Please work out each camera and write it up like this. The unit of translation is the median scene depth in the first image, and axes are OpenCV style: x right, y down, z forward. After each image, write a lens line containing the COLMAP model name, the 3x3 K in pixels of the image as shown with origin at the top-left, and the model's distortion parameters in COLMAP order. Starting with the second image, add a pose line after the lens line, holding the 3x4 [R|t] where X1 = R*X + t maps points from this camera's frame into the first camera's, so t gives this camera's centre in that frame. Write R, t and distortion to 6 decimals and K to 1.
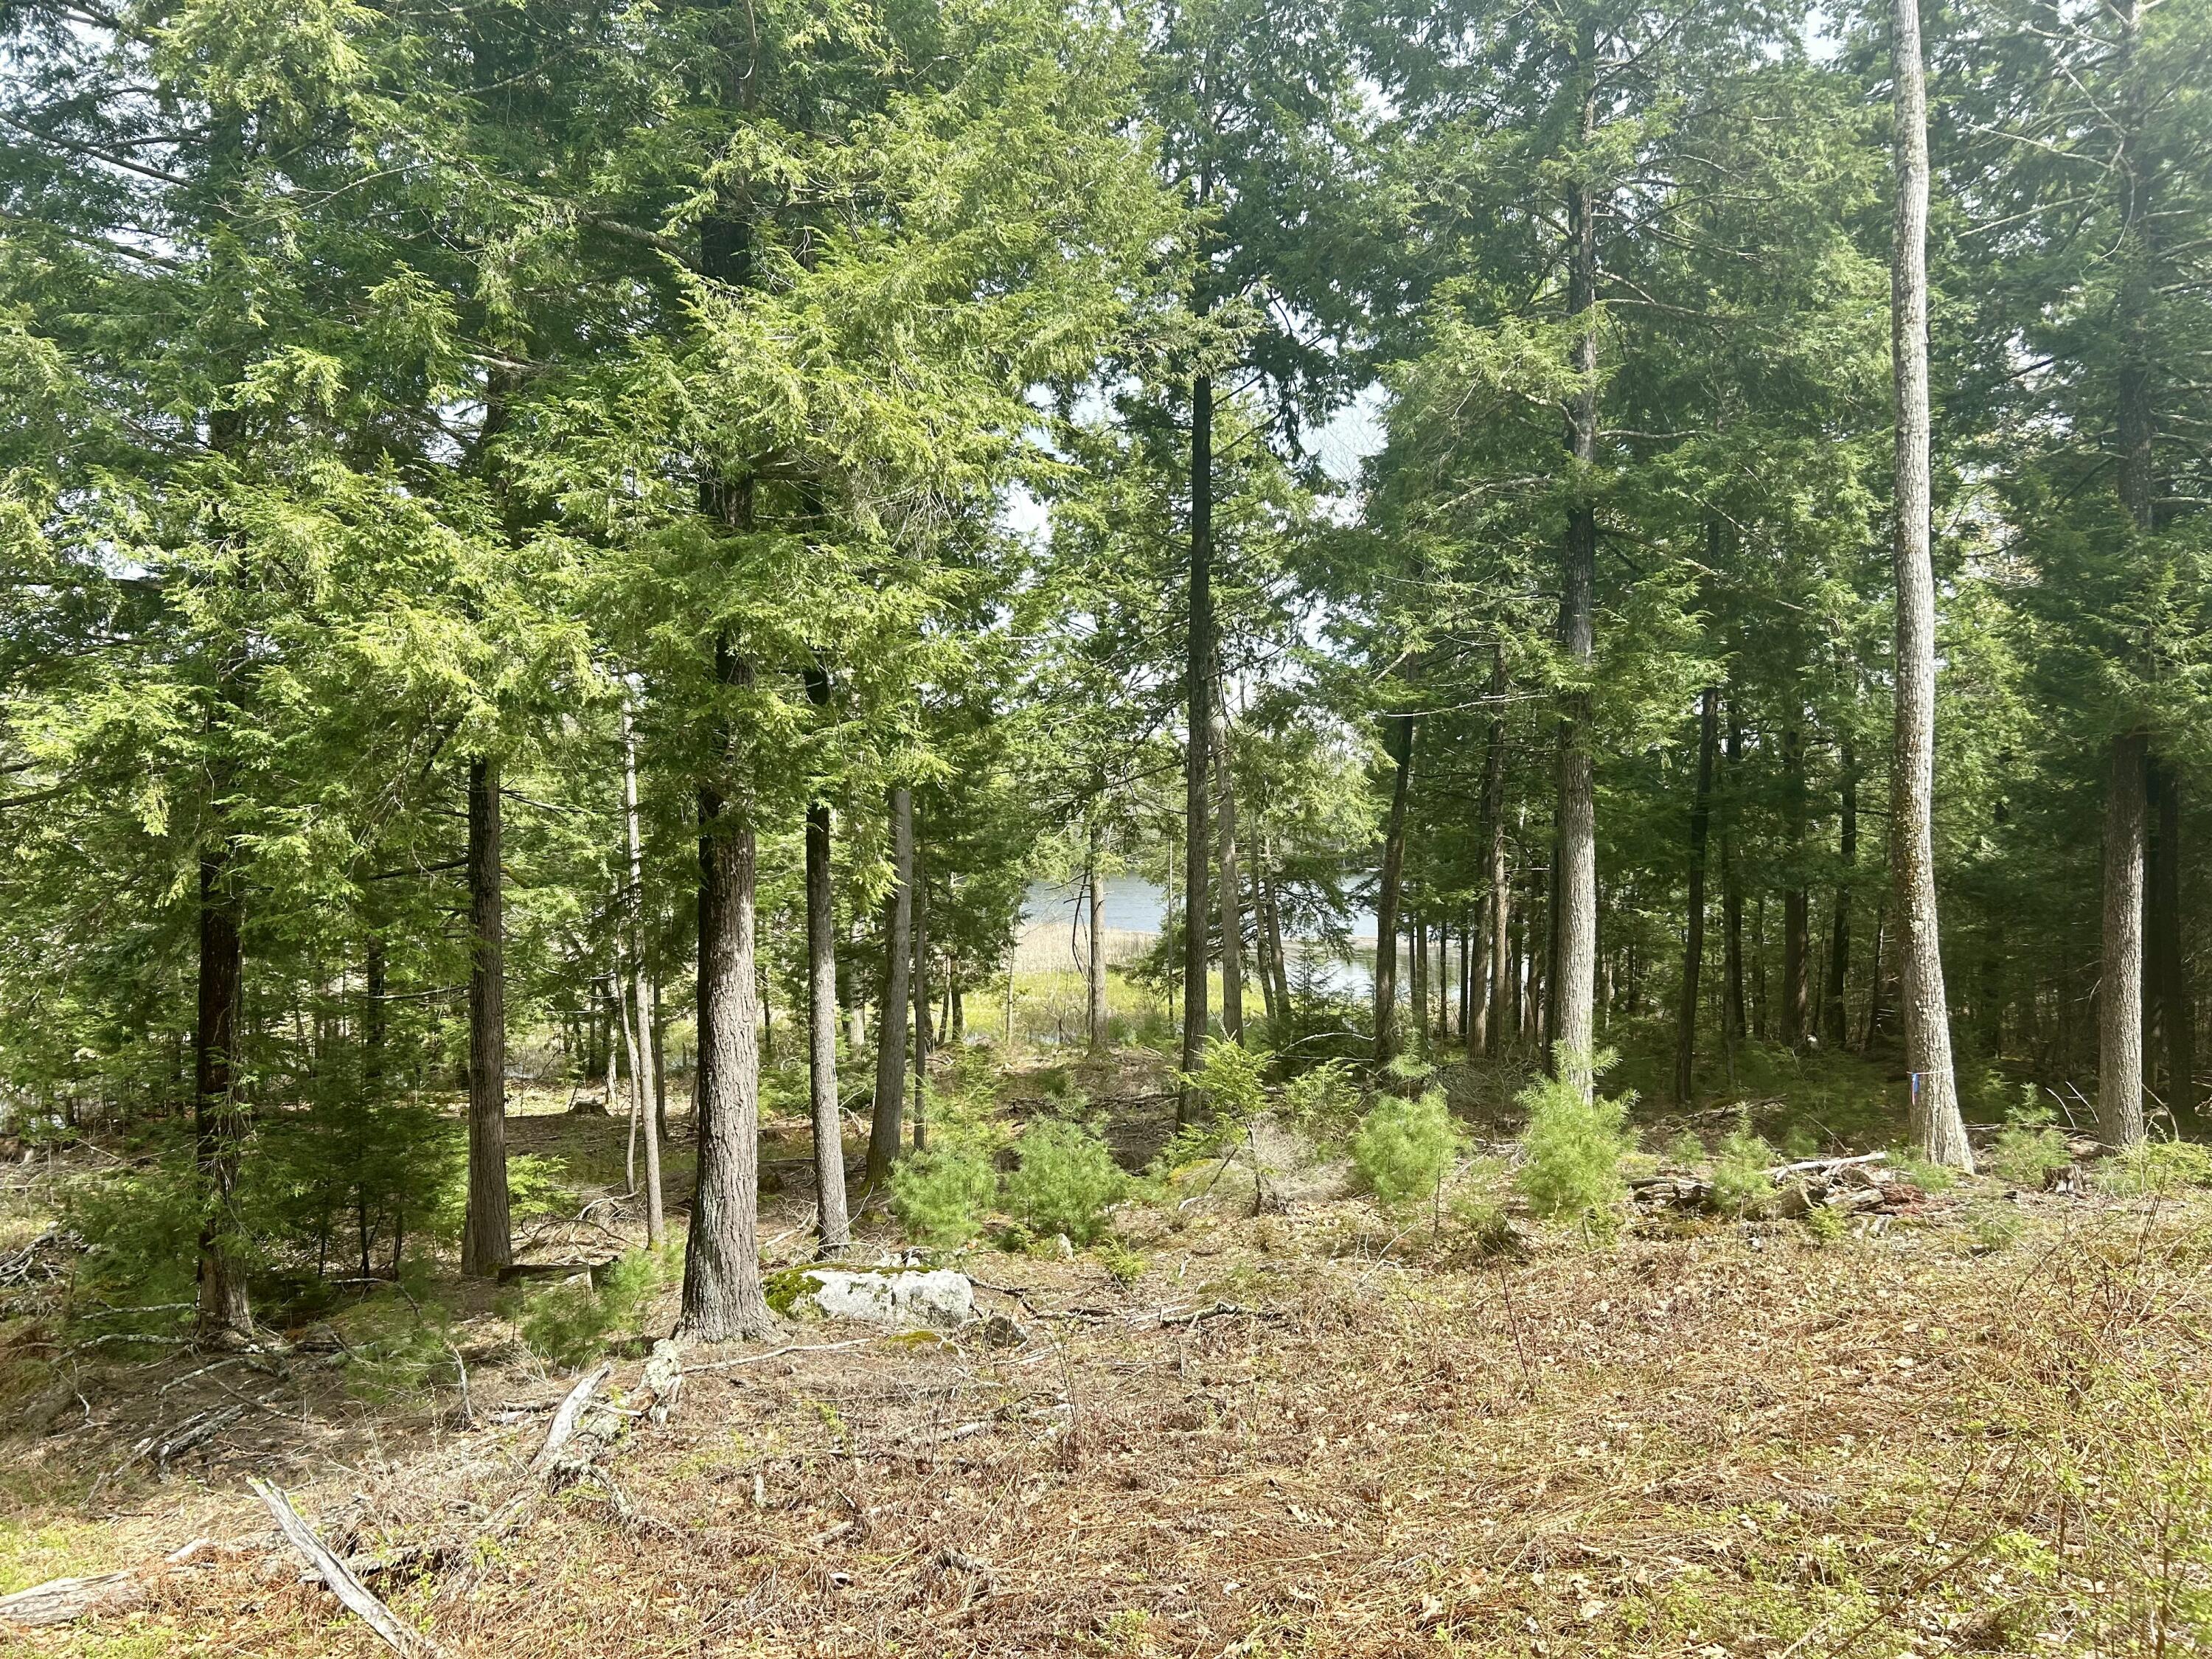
lens RADIAL K [[1666.9, 0, 1100.0], [0, 1666.9, 839.6], [0, 0, 1]] dist [0.058308, -0.060838]
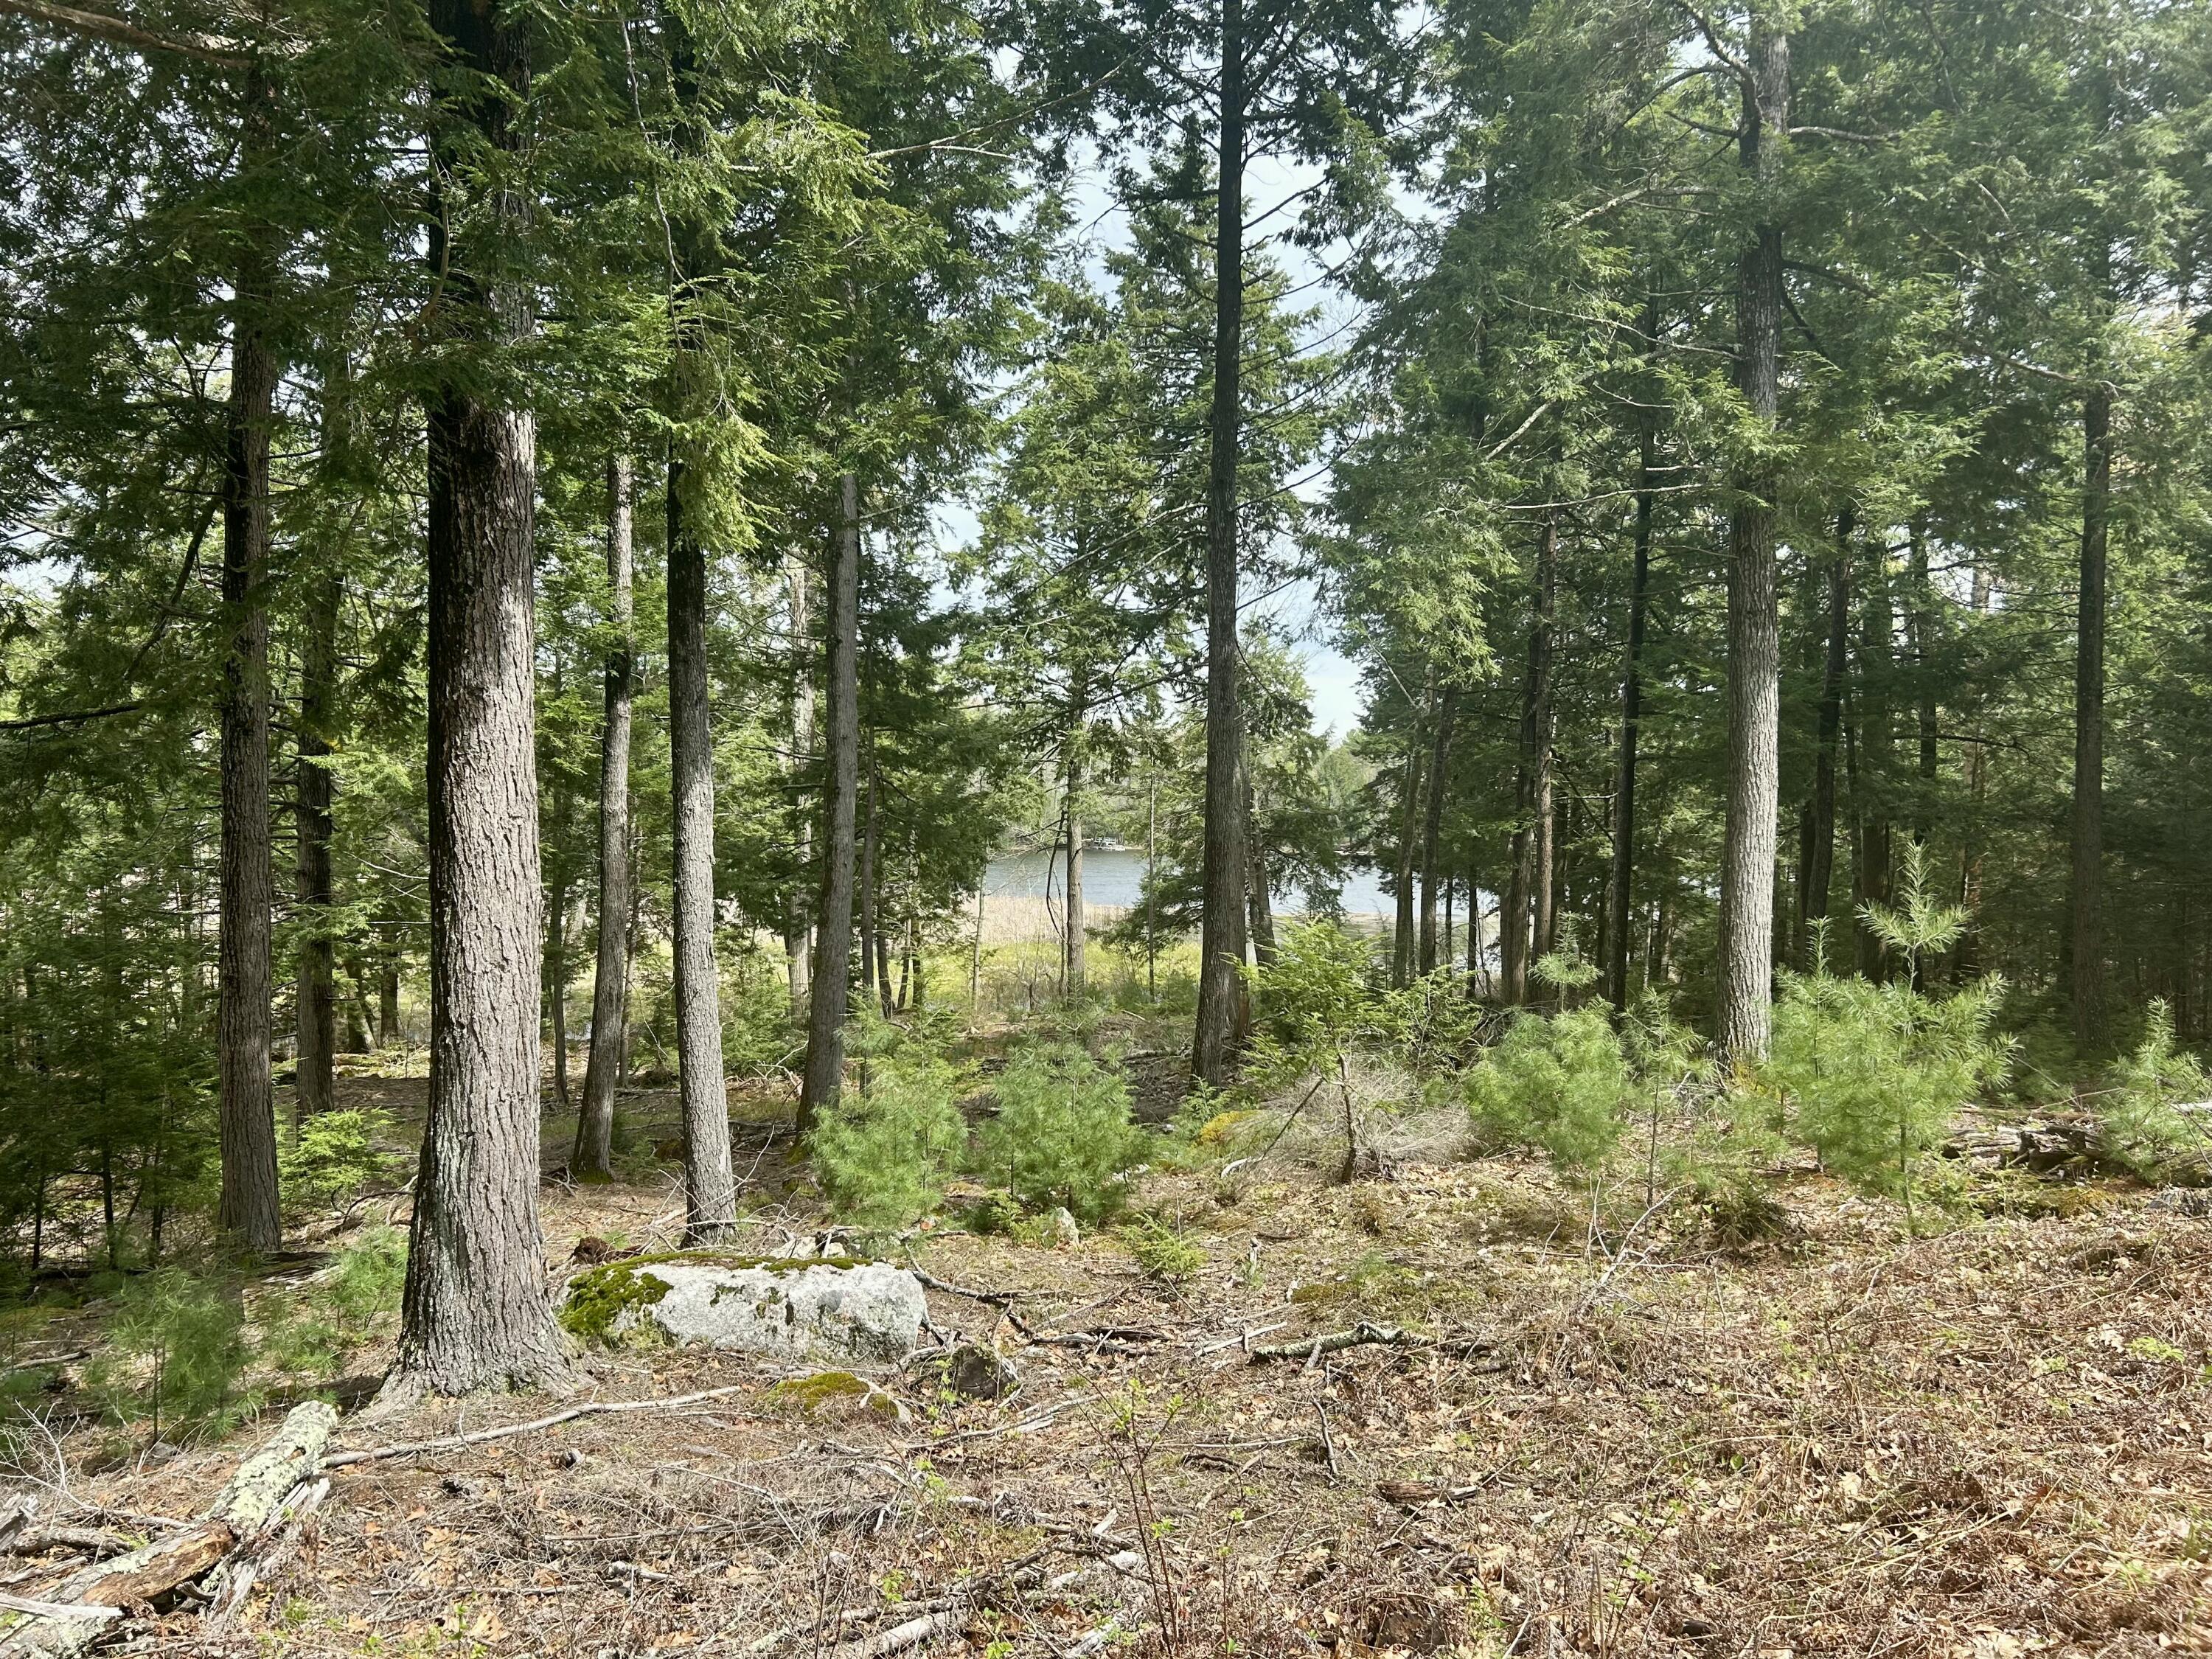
lens RADIAL K [[1666.9, 0, 1106.2], [0, 1666.9, 849.0], [0, 0, 1]] dist [0.058308, -0.060838]
pose [[0.999664, 0.007648, 0.024761, -0.021823], [-0.007982, 0.999878, 0.013406, 0.078533], [-0.024656, -0.013599, 0.999603, 0.314347]]
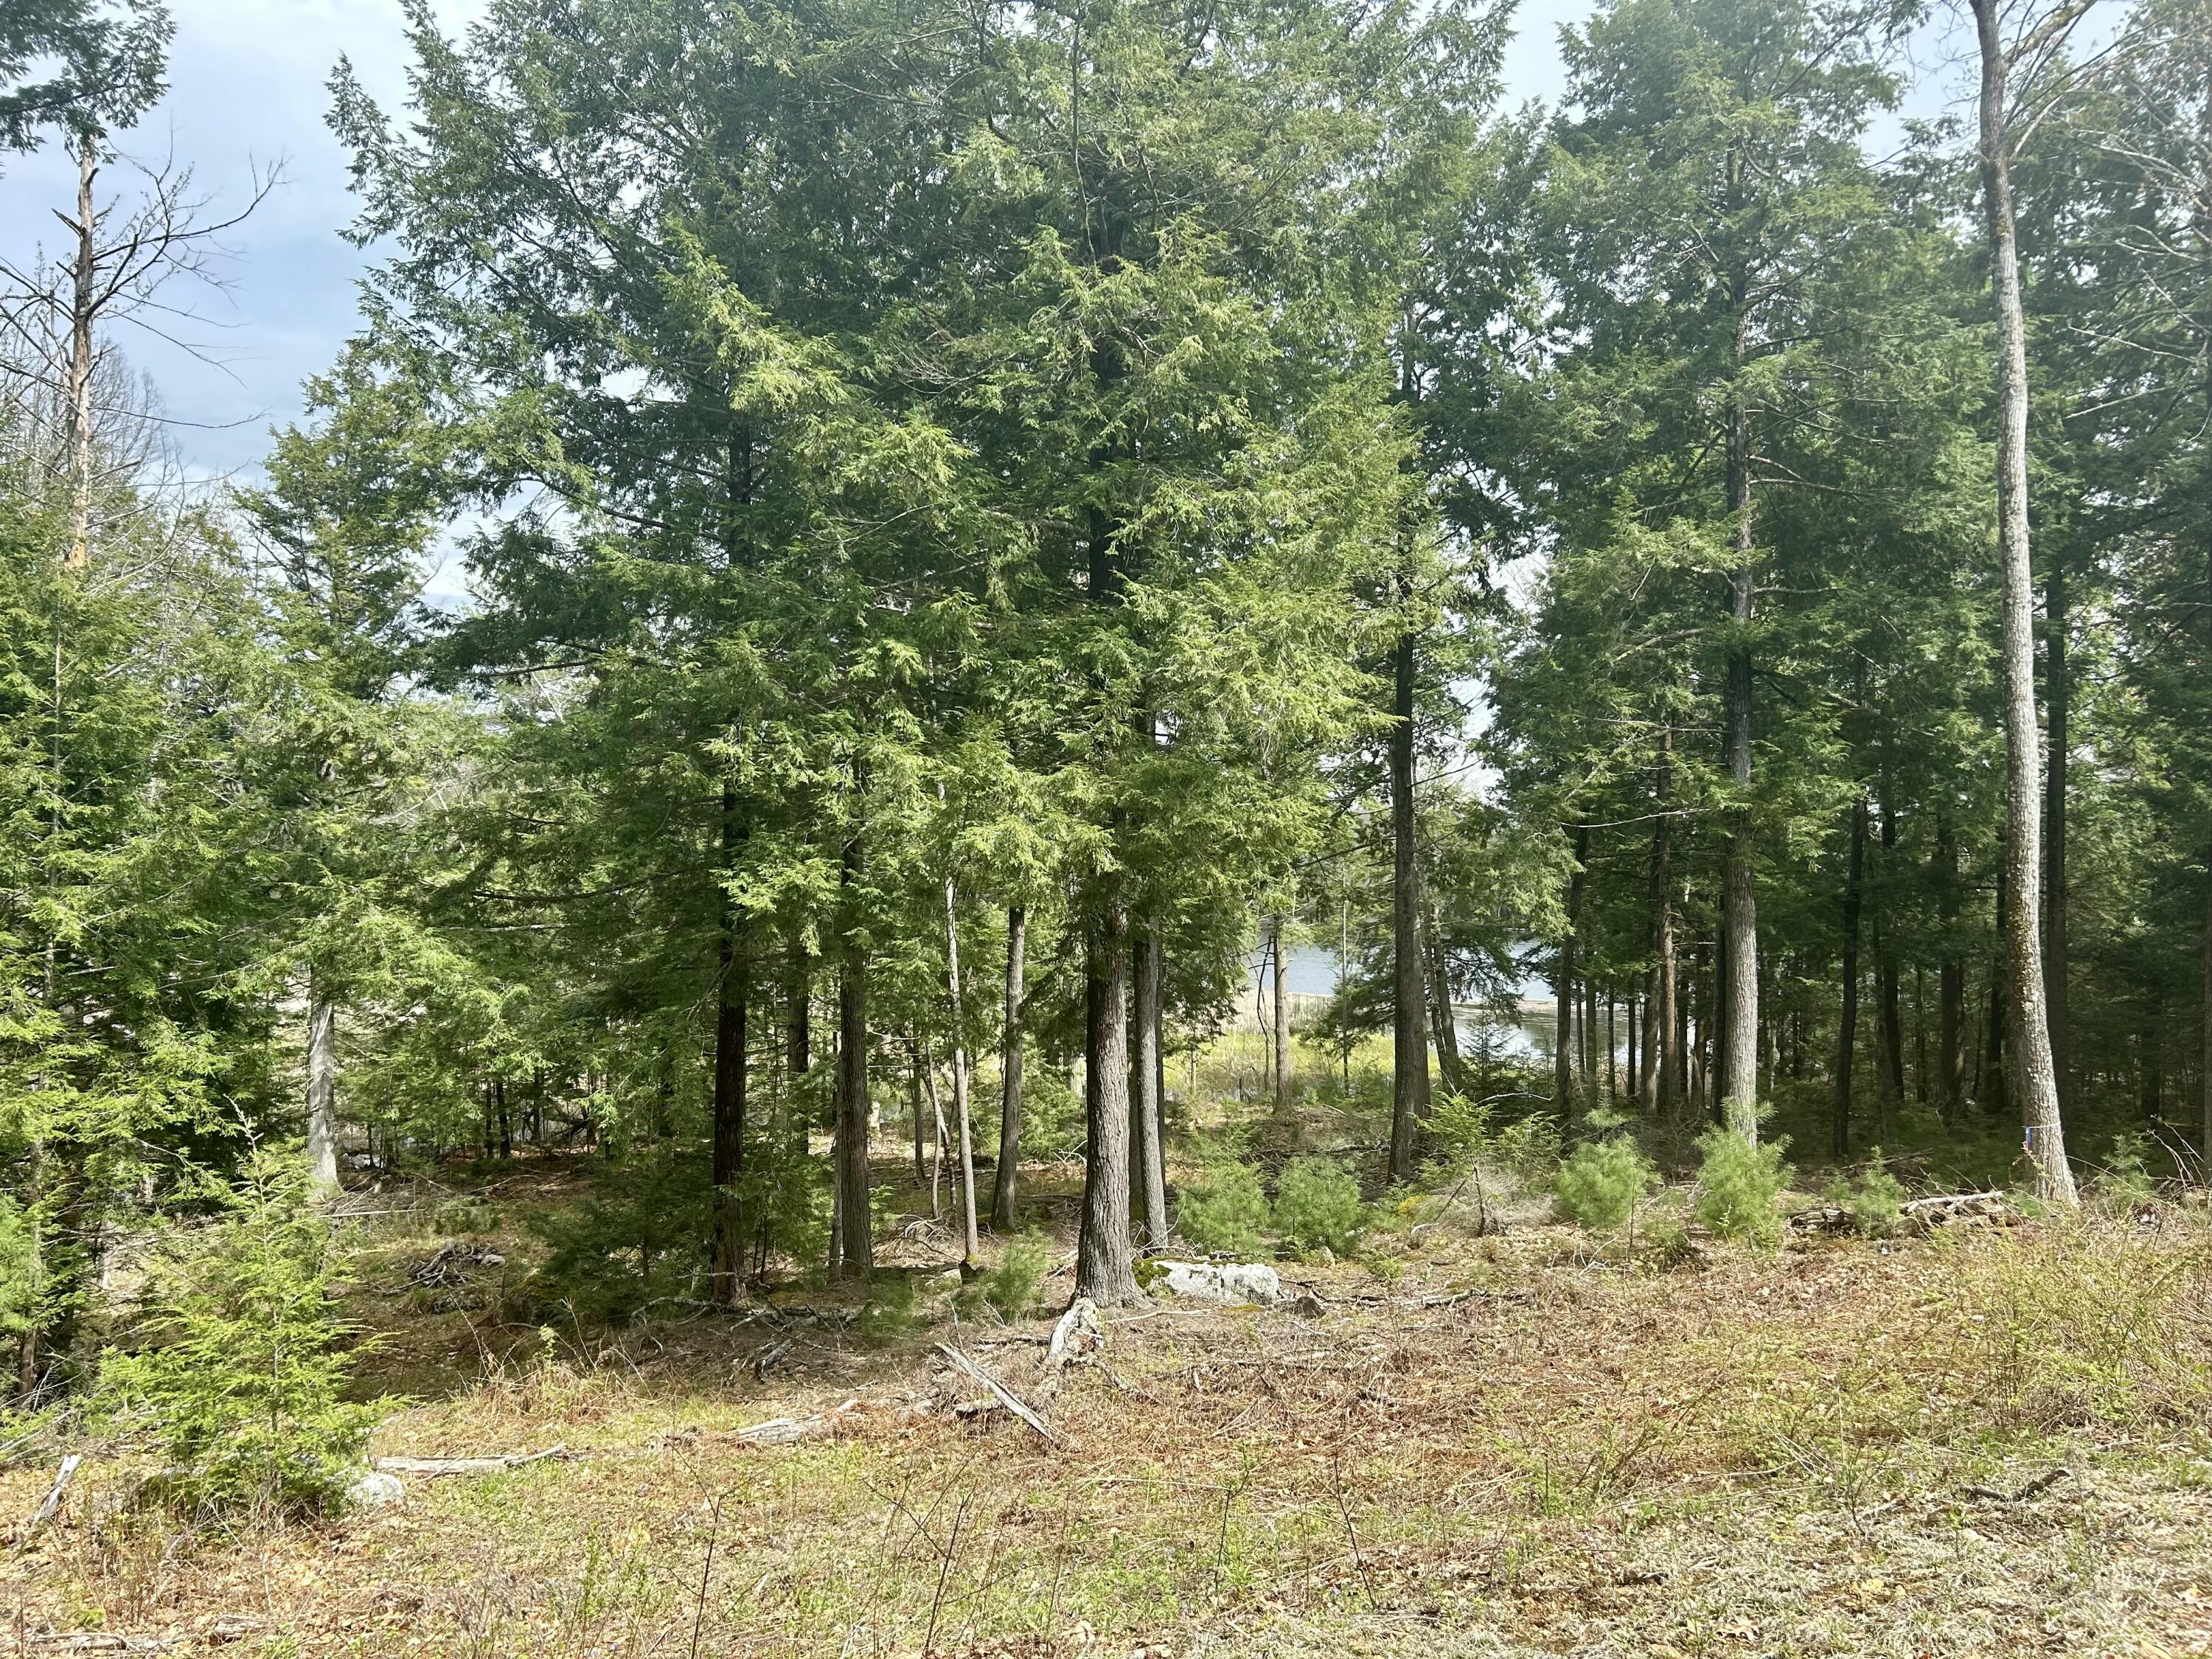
lens RADIAL K [[1666.9, 0, 1102.4], [0, 1666.9, 841.4], [0, 0, 1]] dist [0.058308, -0.060838]
pose [[0.996316, -0.004370, -0.085649, -0.077531], [0.001498, 0.999436, -0.033559, -0.027888], [0.085747, 0.033307, 0.995760, -0.275911]]
